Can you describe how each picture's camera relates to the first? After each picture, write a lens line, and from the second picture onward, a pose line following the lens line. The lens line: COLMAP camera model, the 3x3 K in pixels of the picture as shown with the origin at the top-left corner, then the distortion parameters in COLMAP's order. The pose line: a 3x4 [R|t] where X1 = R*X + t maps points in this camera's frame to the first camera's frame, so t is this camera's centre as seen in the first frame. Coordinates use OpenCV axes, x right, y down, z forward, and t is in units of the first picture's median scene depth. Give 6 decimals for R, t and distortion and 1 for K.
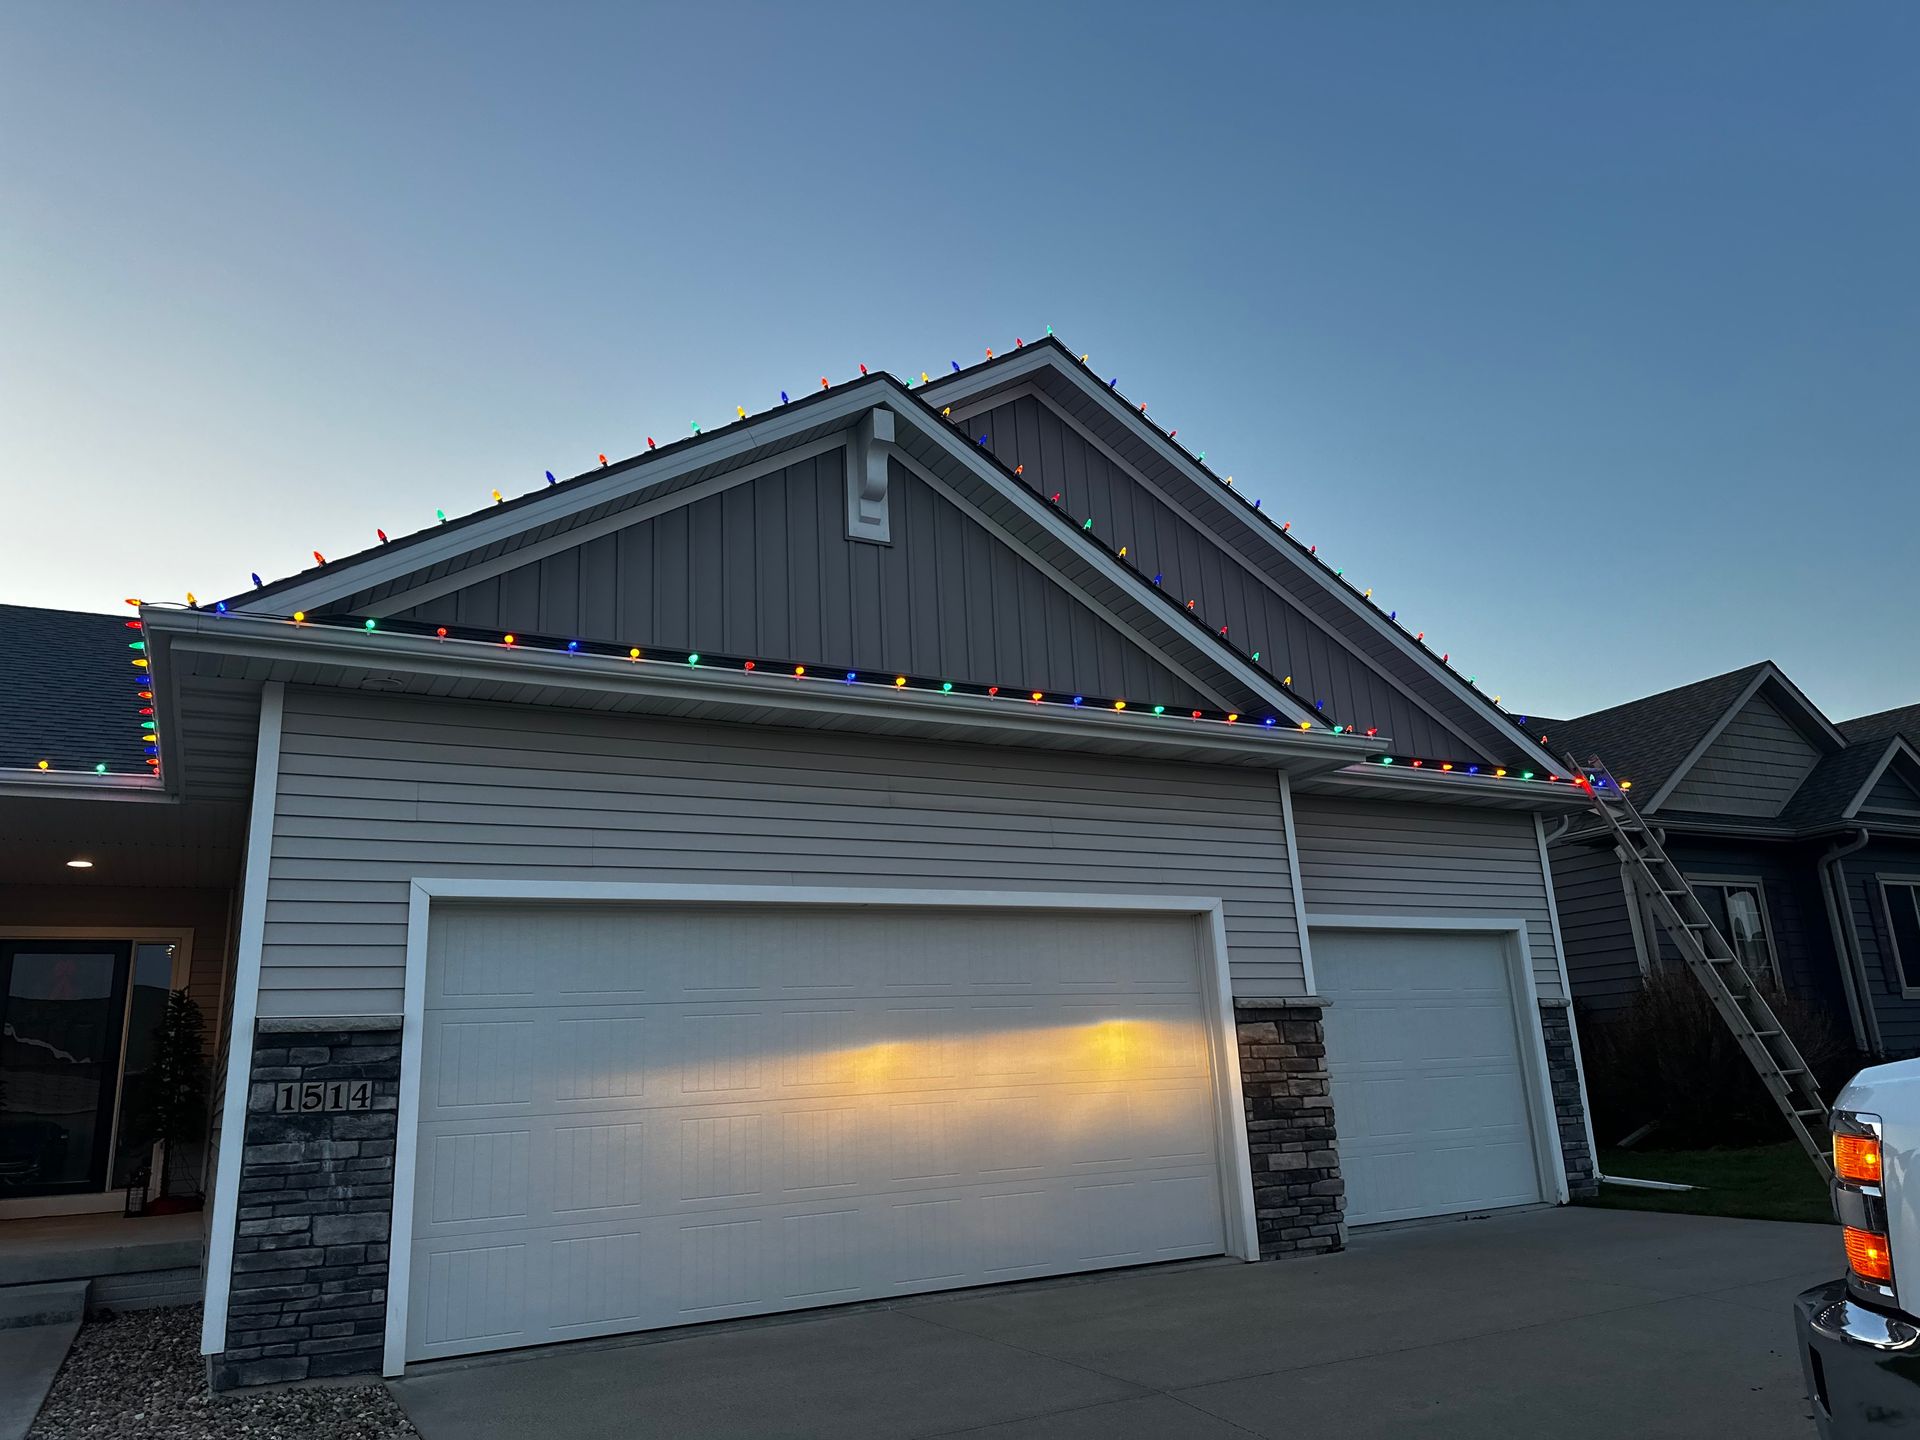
lens RADIAL K [[1369.8, 0, 948.9], [0, 1369.8, 718.8], [0, 0, 1]] dist [0.066733, -0.000502]
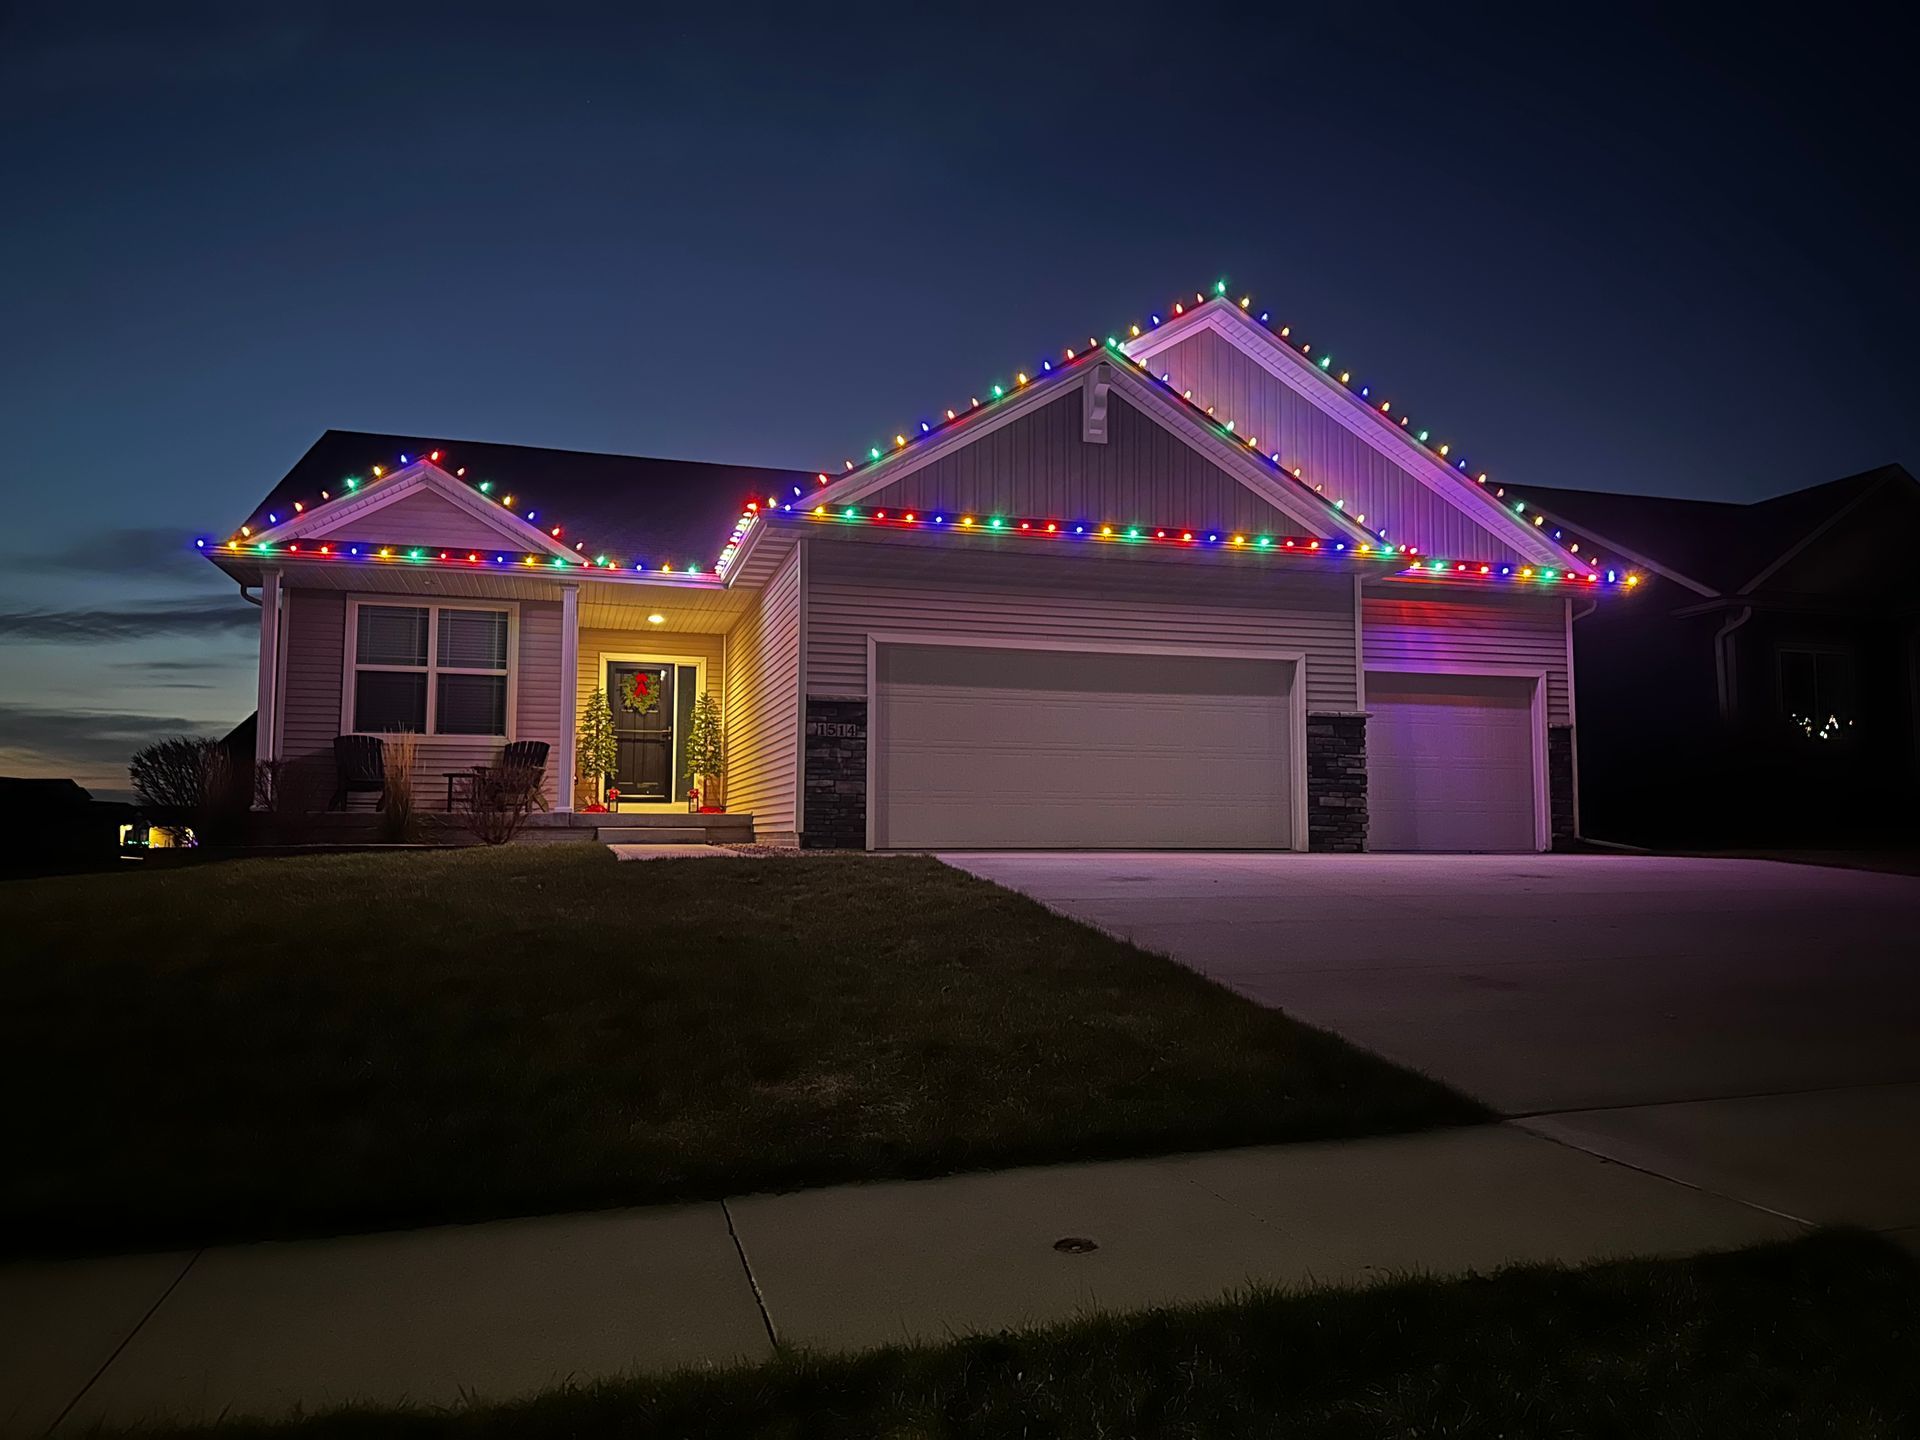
lens RADIAL K [[1369.8, 0, 957.8], [0, 1369.8, 716.8], [0, 0, 1]] dist [0.066733, -0.000502]
pose [[0.979460, 0.029326, -0.199496, 0.124766], [0.005867, 0.984804, 0.173571, -0.090219], [0.201555, -0.171177, 0.964404, -0.749750]]
